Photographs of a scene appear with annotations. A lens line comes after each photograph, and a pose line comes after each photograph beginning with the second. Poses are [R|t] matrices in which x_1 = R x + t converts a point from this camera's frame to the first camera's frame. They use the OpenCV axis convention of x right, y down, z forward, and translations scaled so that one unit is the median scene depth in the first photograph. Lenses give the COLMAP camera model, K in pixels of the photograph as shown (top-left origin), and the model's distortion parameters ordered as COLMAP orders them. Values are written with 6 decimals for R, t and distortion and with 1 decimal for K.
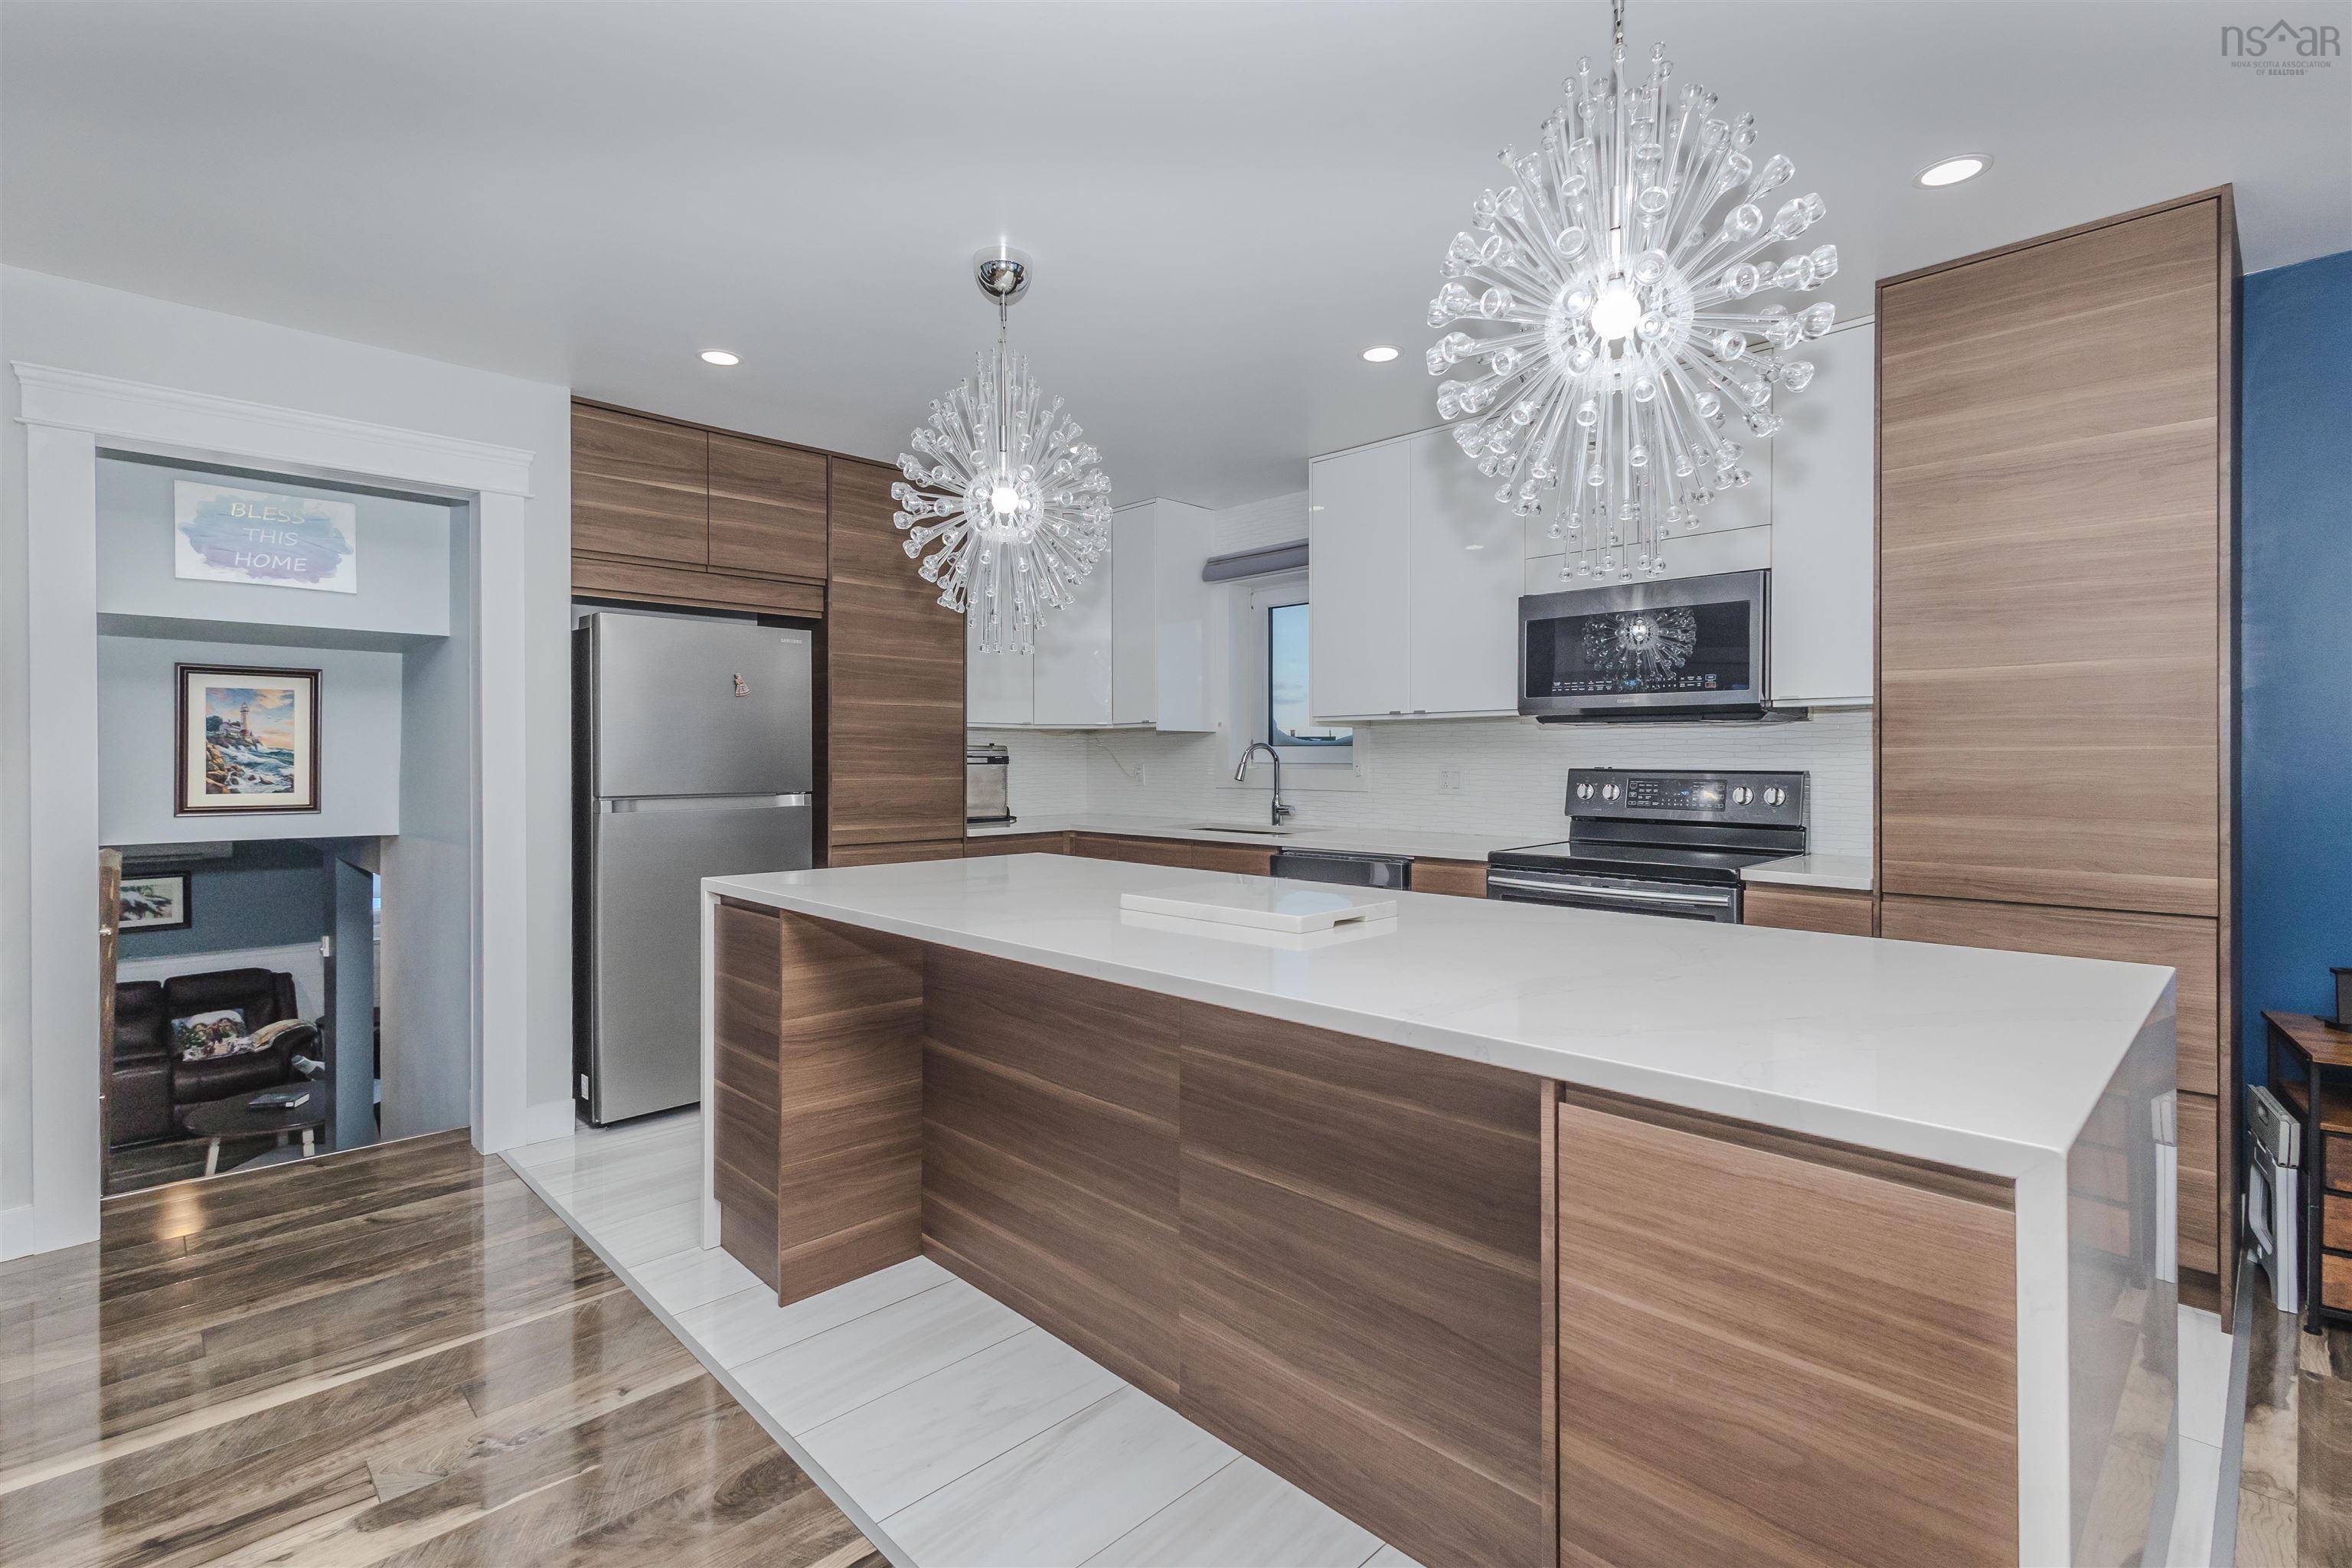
lens RADIAL K [[1106.3, 0, 1182.2], [0, 1106.3, 758.1], [0, 0, 1]] dist [0.013585, -0.004339]
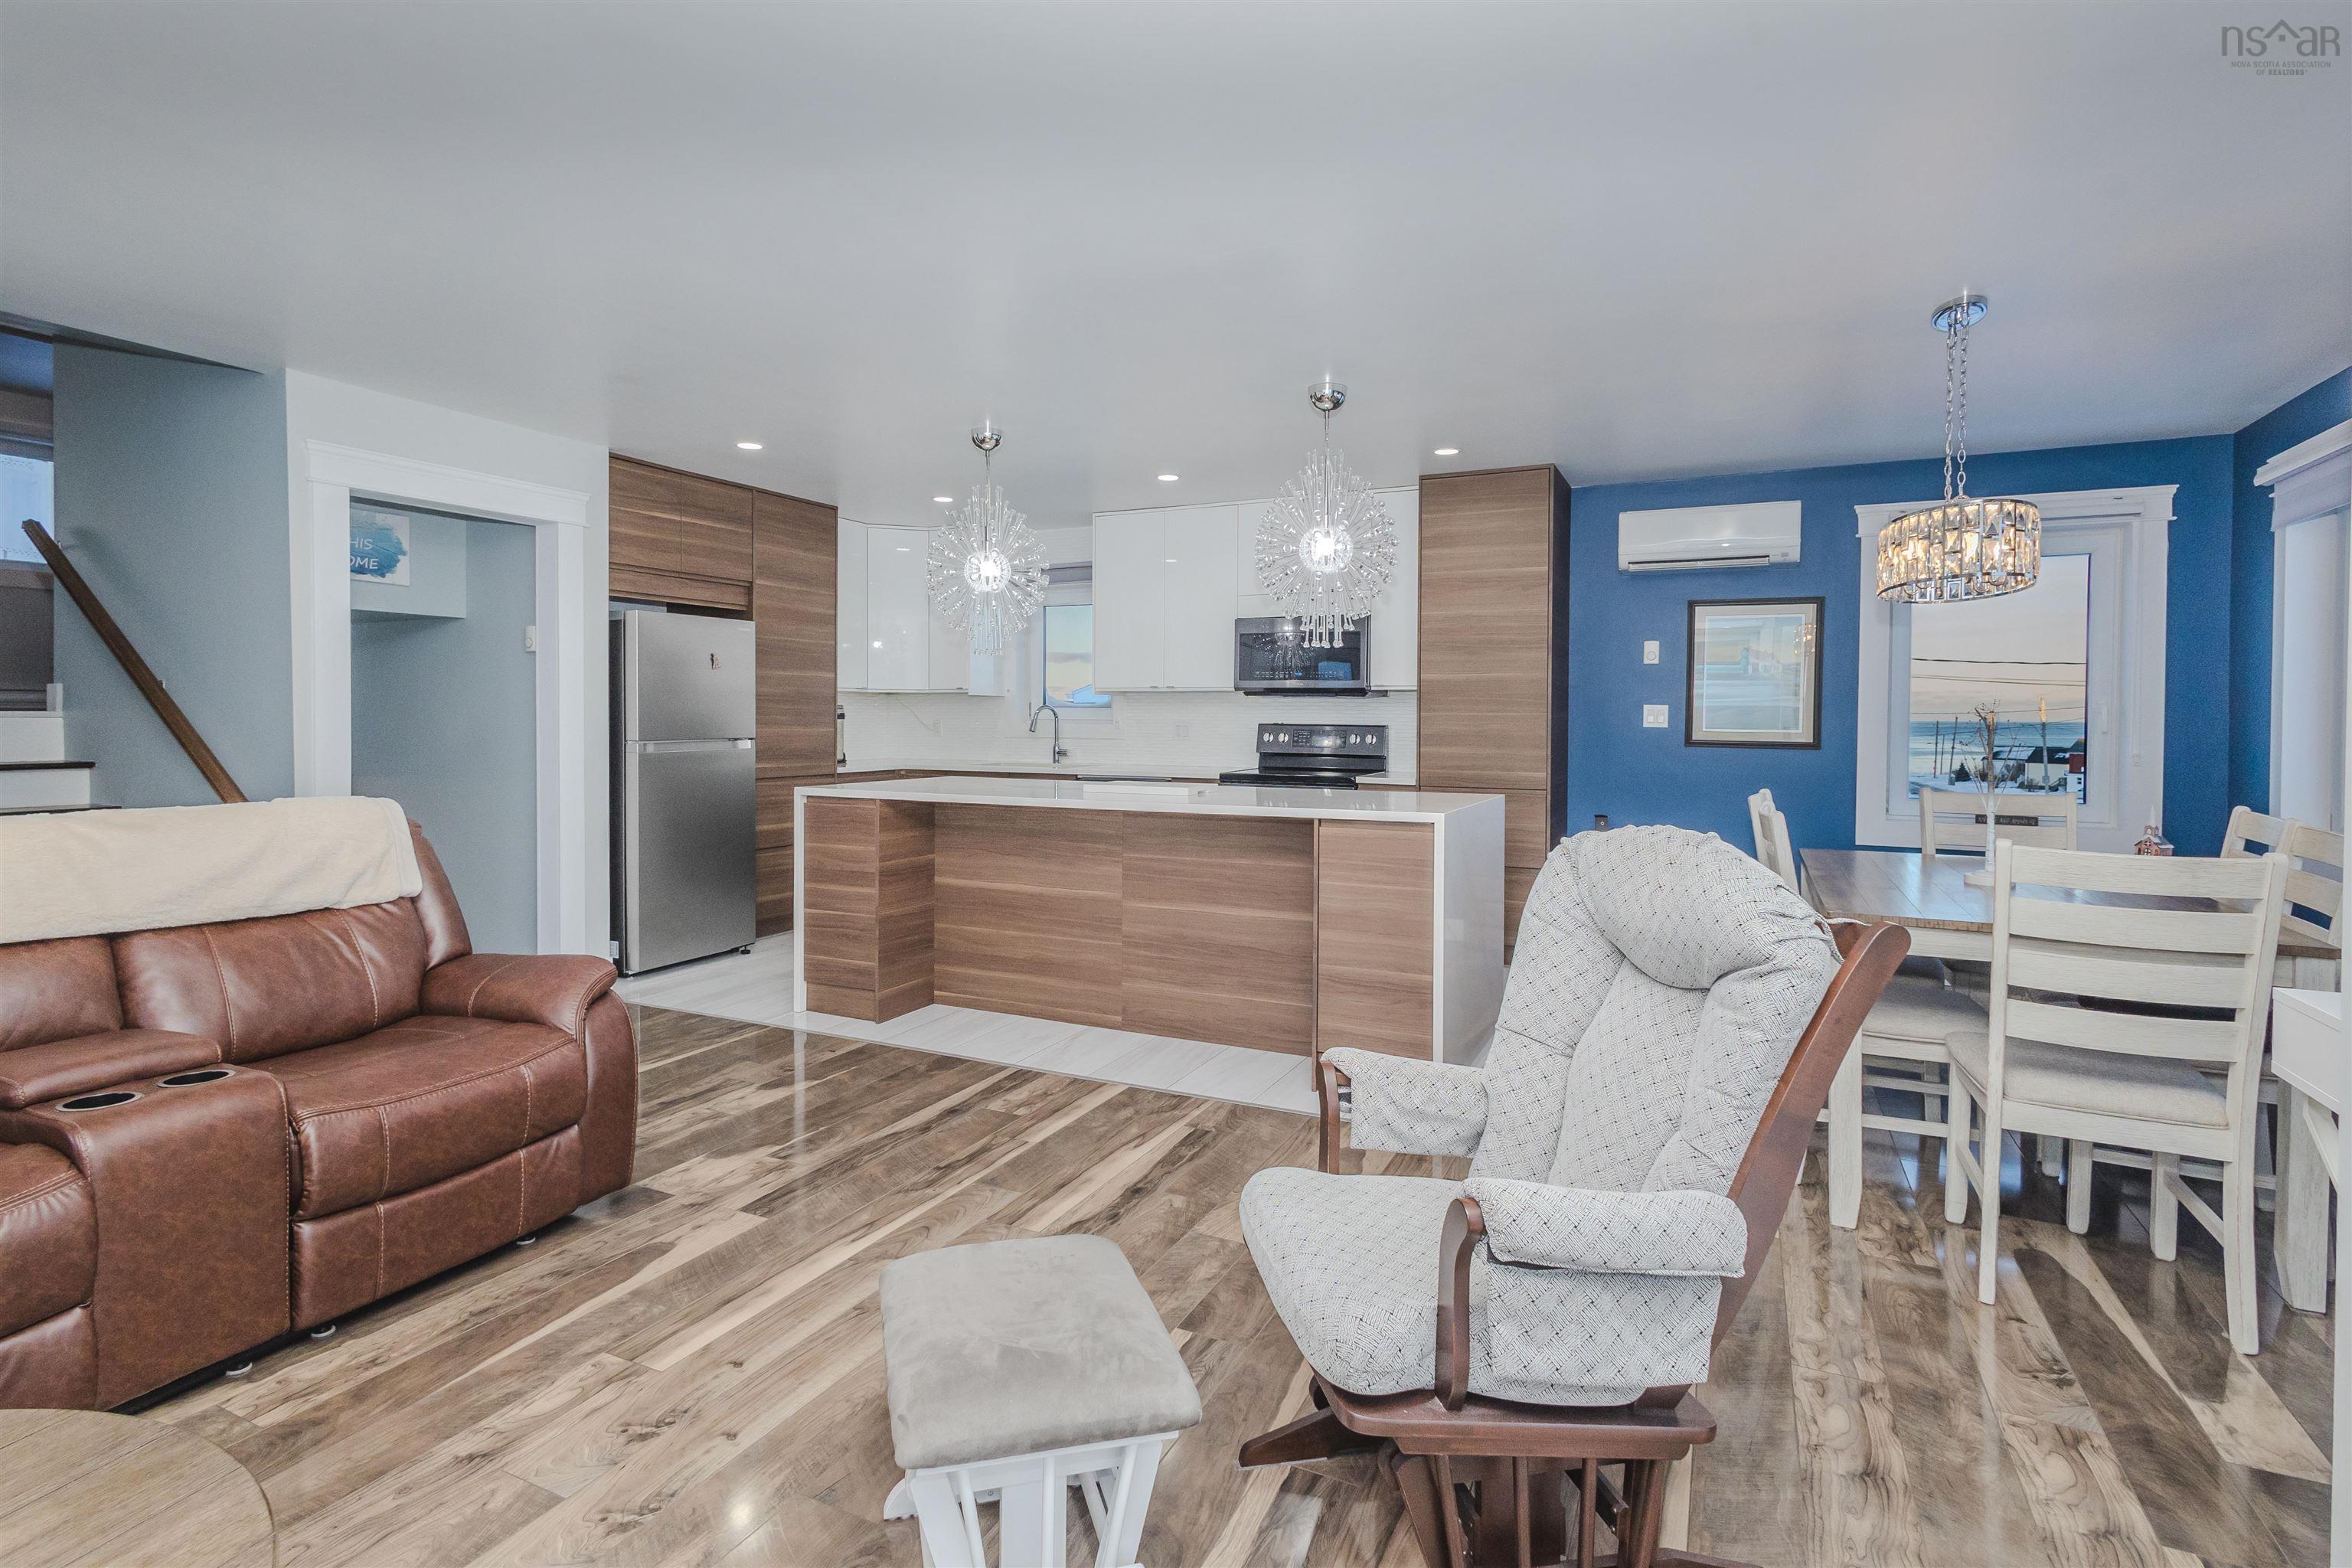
lens RADIAL K [[1106.3, 0, 1181.6], [0, 1106.3, 731.5], [0, 0, 1]] dist [0.013585, -0.004339]
pose [[0.941543, 0.002374, 0.336883, -0.311764], [-0.006637, 0.999912, 0.011505, 0.003396], [-0.336826, -0.013069, 0.941476, -0.511955]]
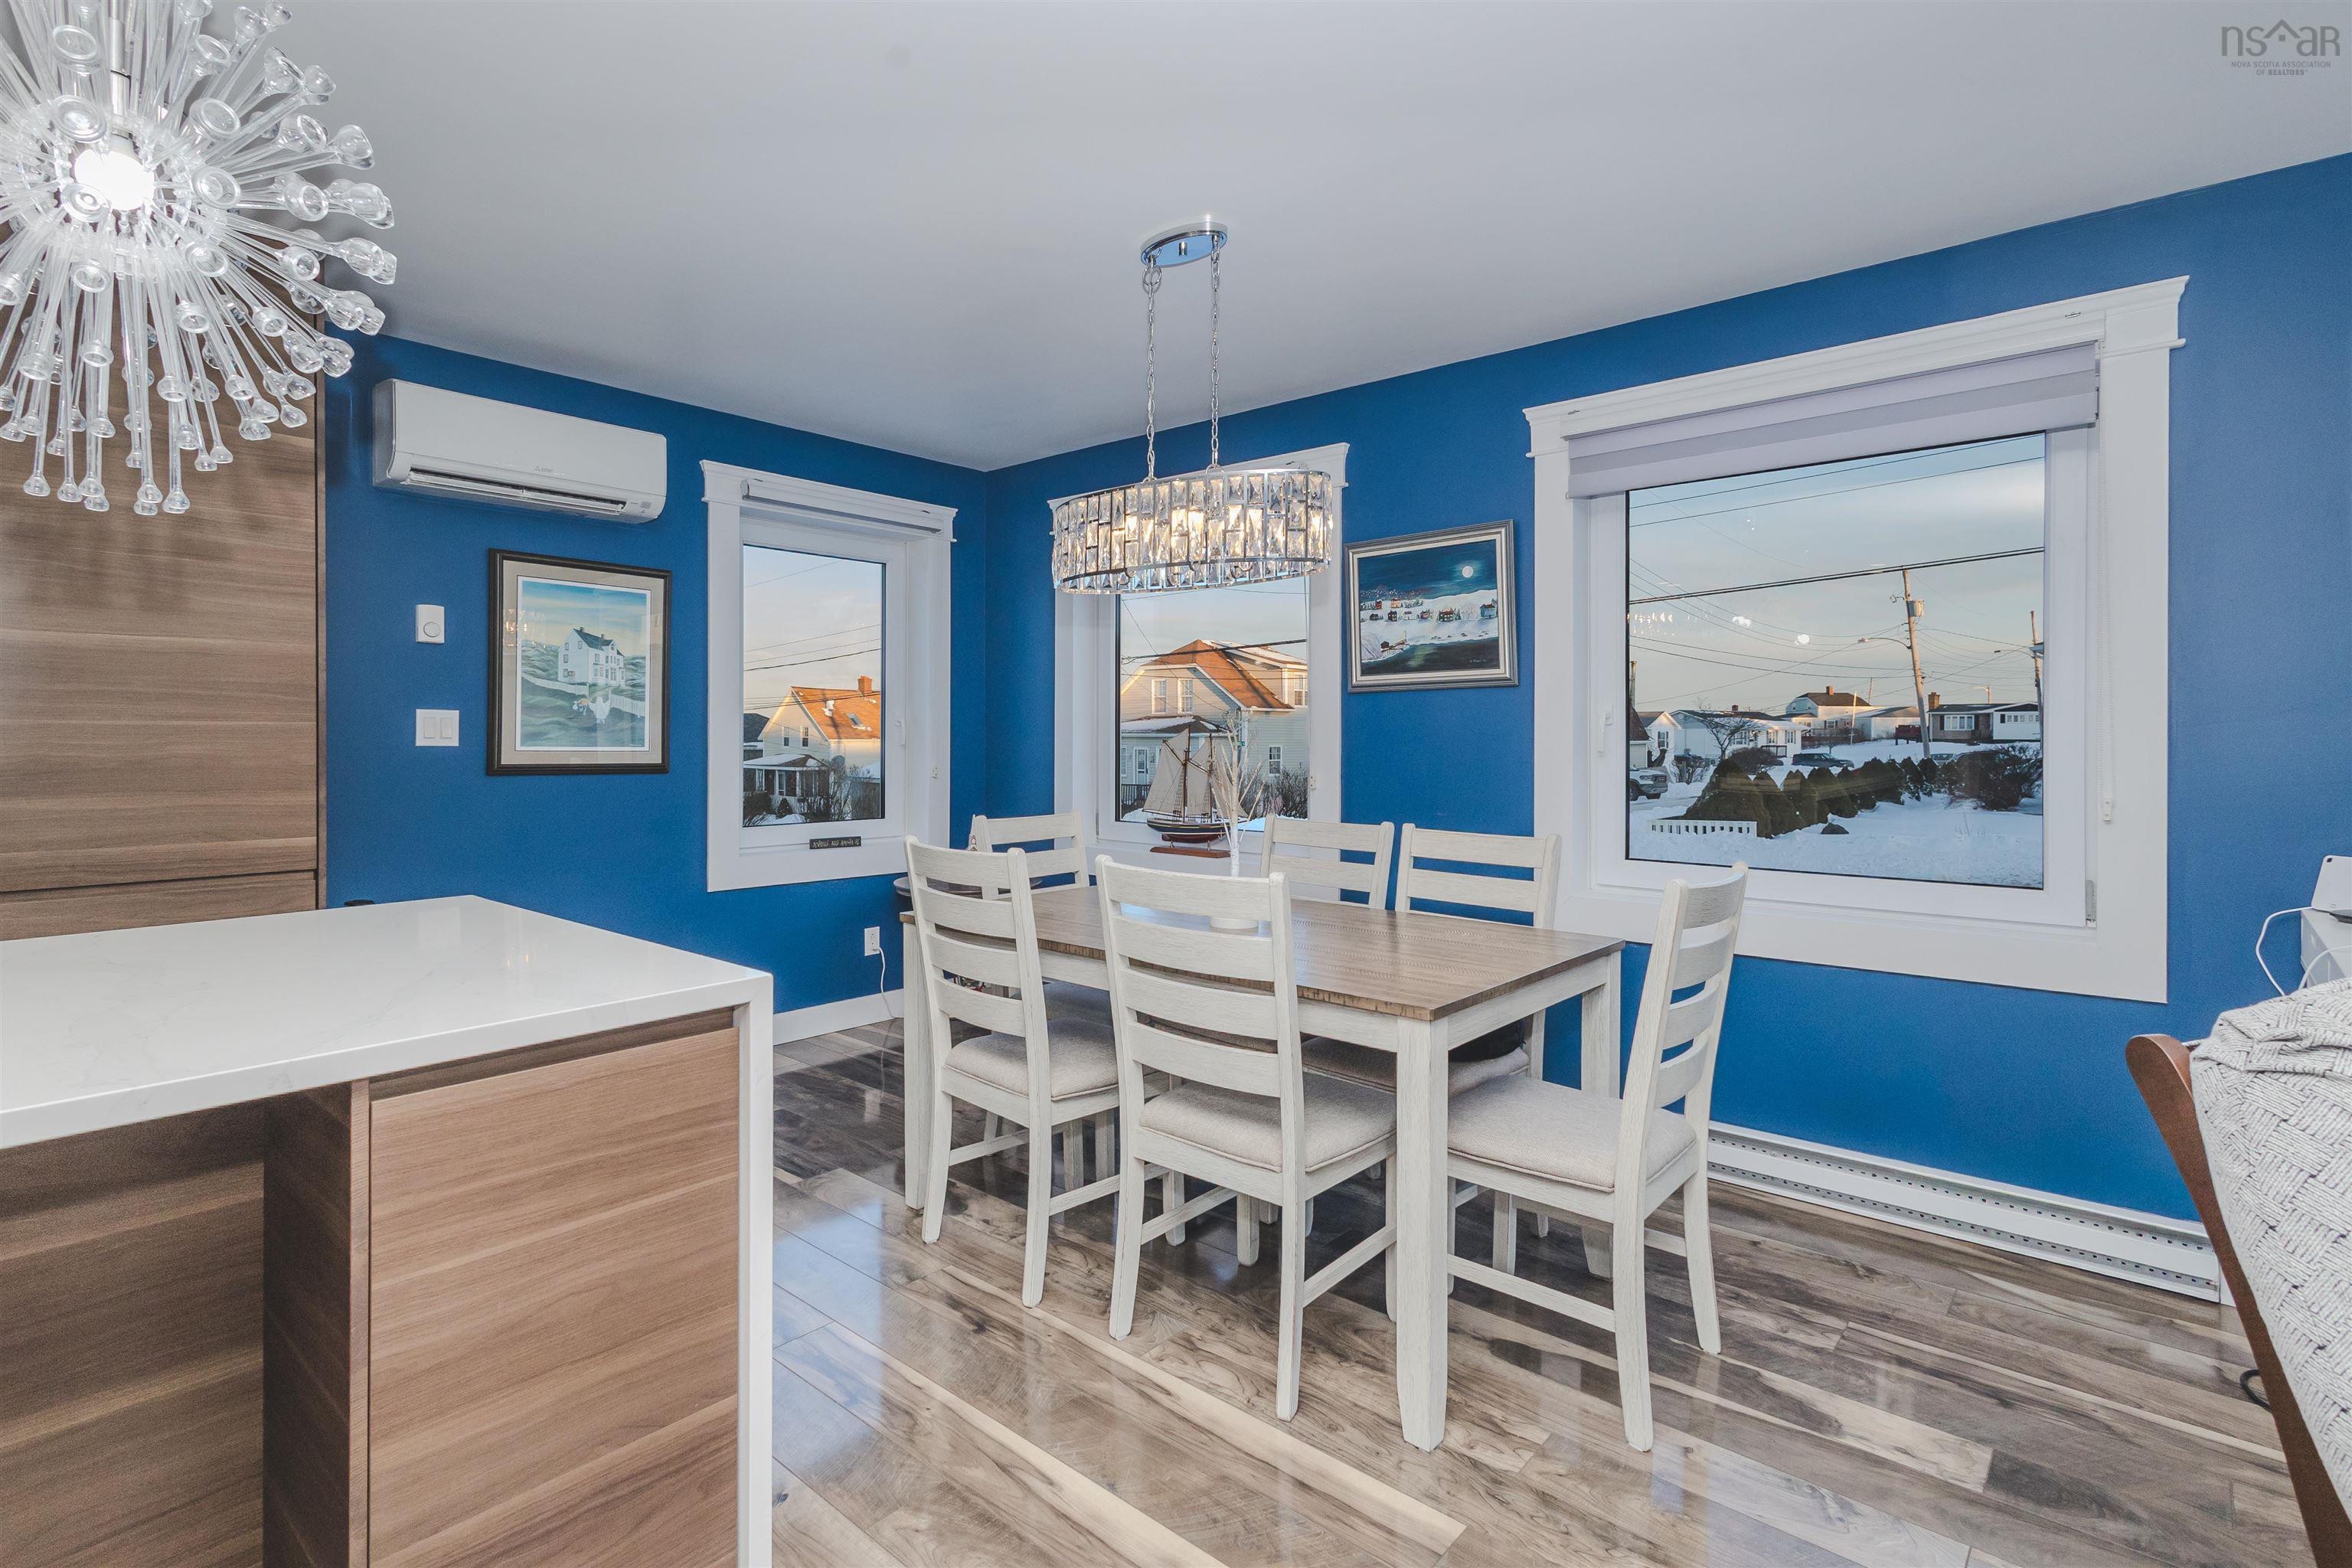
lens RADIAL K [[1106.3, 0, 1174.7], [0, 1106.3, 743.7], [0, 0, 1]] dist [0.013585, -0.004339]
pose [[-0.072192, -0.008066, 0.997358, -0.176995], [-0.002118, 0.999966, 0.007934, 0.000149], [-0.997388, -0.001540, -0.072207, 0.113393]]
